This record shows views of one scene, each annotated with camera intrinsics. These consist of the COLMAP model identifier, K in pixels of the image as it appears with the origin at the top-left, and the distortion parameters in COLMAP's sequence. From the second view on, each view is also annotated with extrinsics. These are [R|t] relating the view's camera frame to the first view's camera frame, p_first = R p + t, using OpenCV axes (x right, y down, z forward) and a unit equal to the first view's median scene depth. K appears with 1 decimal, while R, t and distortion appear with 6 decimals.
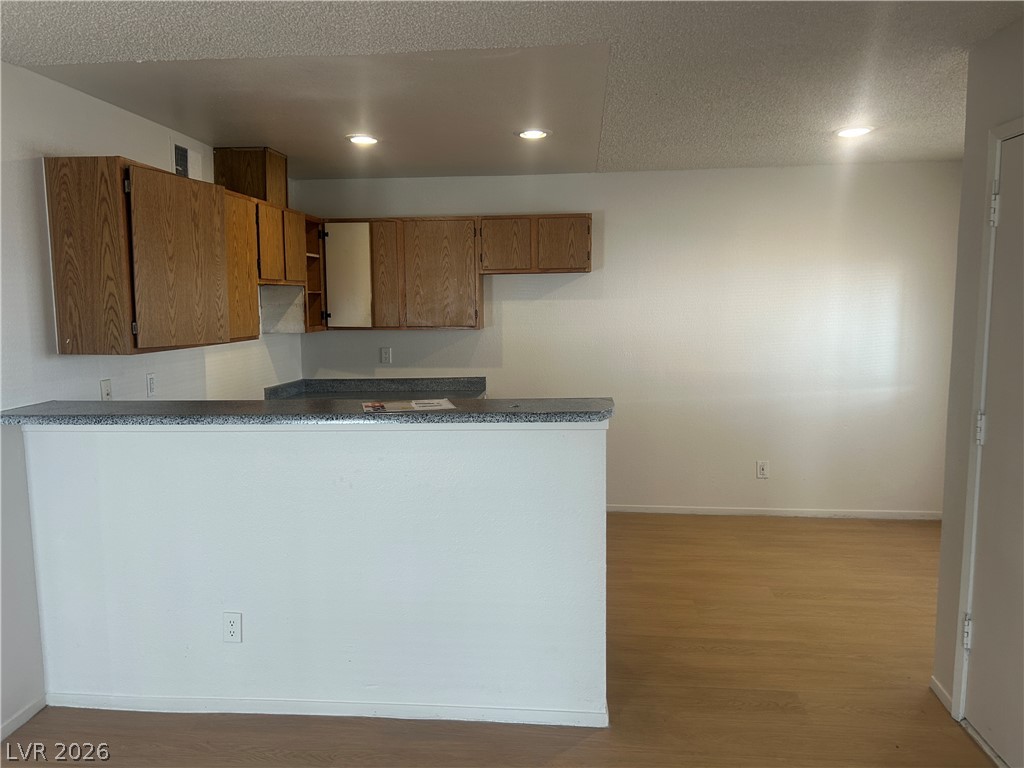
lens RADIAL K [[790.9, 0, 496.8], [0, 790.9, 386.4], [0, 0, 1]] dist [0.030896, -0.000196]
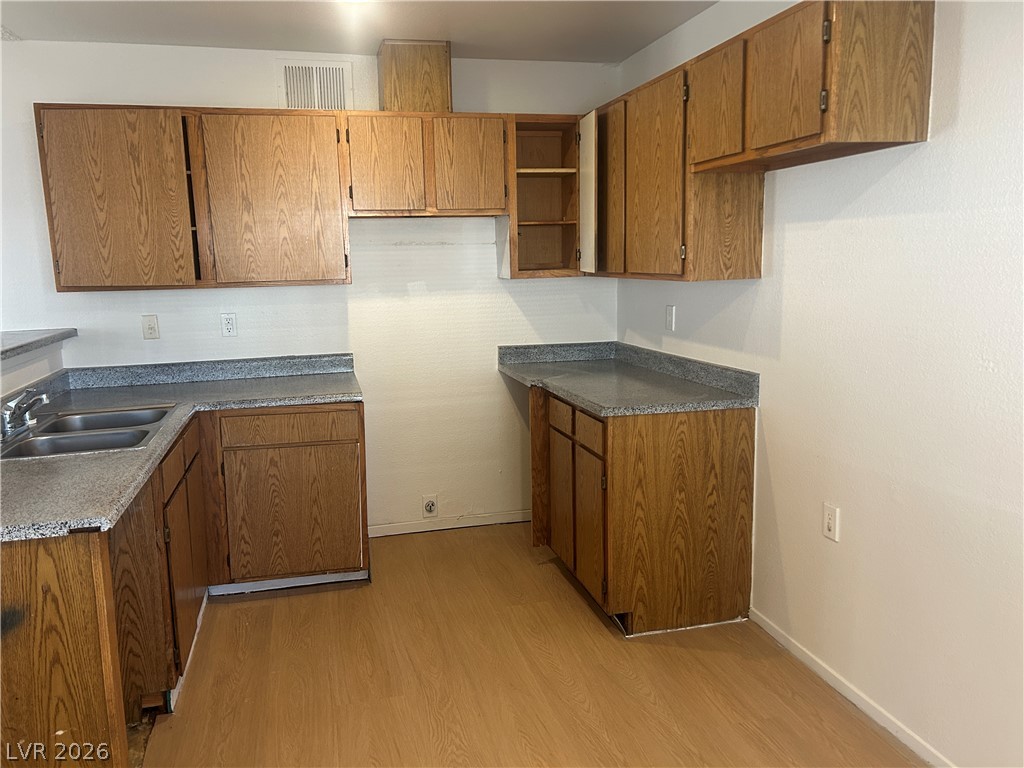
lens RADIAL K [[790.9, 0, 496.8], [0, 790.9, 386.4], [0, 0, 1]] dist [0.030896, -0.000196]
pose [[0.329489, 0.157623, -0.930909, 0.656160], [-0.082240, 0.987010, 0.138014, -0.097270], [0.940571, 0.031084, 0.338172, 1.043059]]
